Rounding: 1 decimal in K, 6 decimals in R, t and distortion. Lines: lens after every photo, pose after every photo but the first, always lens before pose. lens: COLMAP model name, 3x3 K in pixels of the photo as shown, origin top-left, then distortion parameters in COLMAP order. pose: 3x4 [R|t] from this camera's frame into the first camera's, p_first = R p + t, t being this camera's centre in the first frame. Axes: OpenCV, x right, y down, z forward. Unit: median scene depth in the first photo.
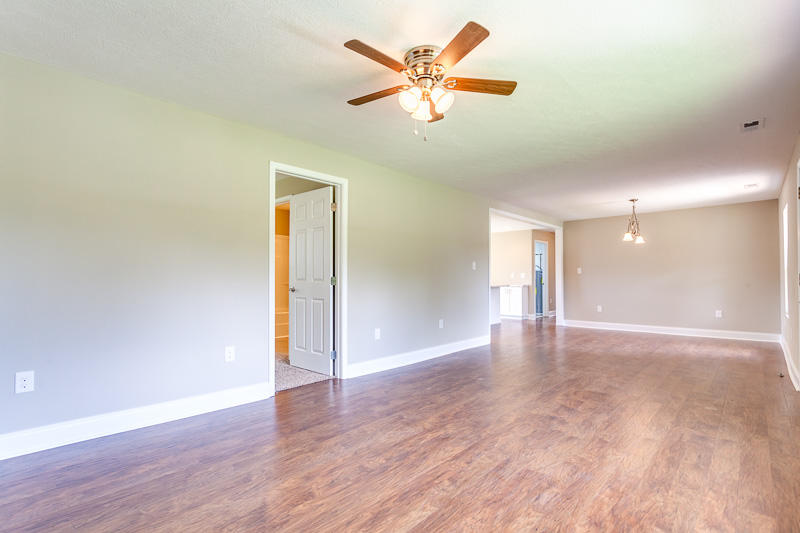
lens RADIAL K [[383.7, 0, 403.6], [0, 383.7, 269.3], [0, 0, 1]] dist [0.000109, 0.000061]
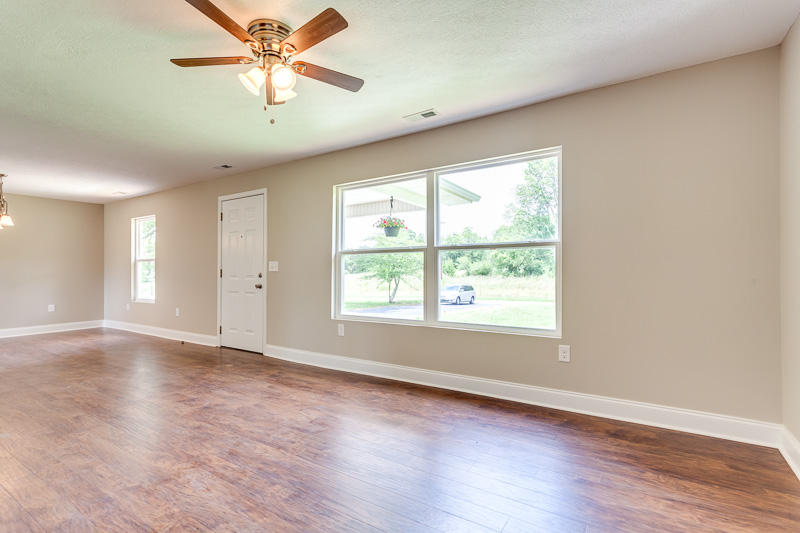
lens RADIAL K [[380.7, 0, 397.9], [0, 380.7, 267.7], [0, 0, 1]] dist [0.000173, 0.000665]
pose [[-0.157037, 0.010881, 0.987533, -0.648959], [-0.022370, 0.999644, -0.014571, 0.013471], [-0.987339, -0.024379, -0.156738, 0.608453]]
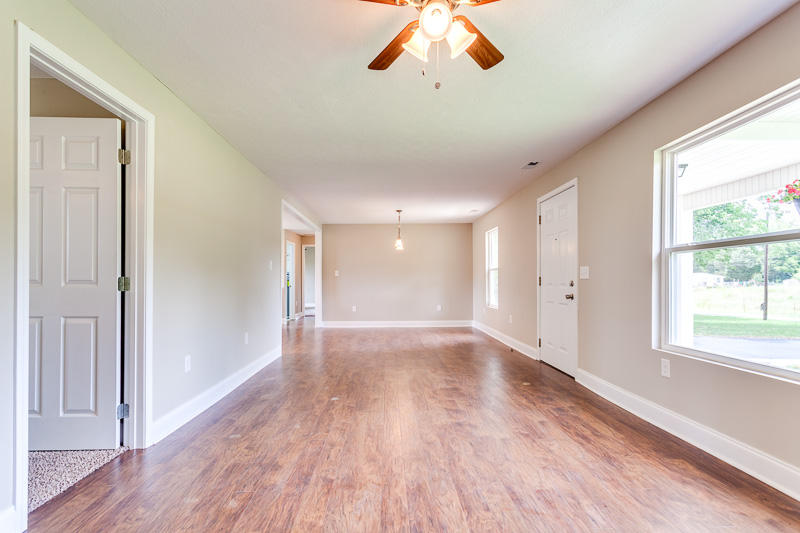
lens RADIAL K [[381.3, 0, 394.5], [0, 381.3, 276.3], [0, 0, 1]] dist [0.005318, 0.000885]
pose [[0.730502, 0.007884, 0.682865, -0.356204], [-0.015555, 0.999866, 0.005097, 0.012400], [-0.682734, -0.014345, 0.730526, 0.382046]]
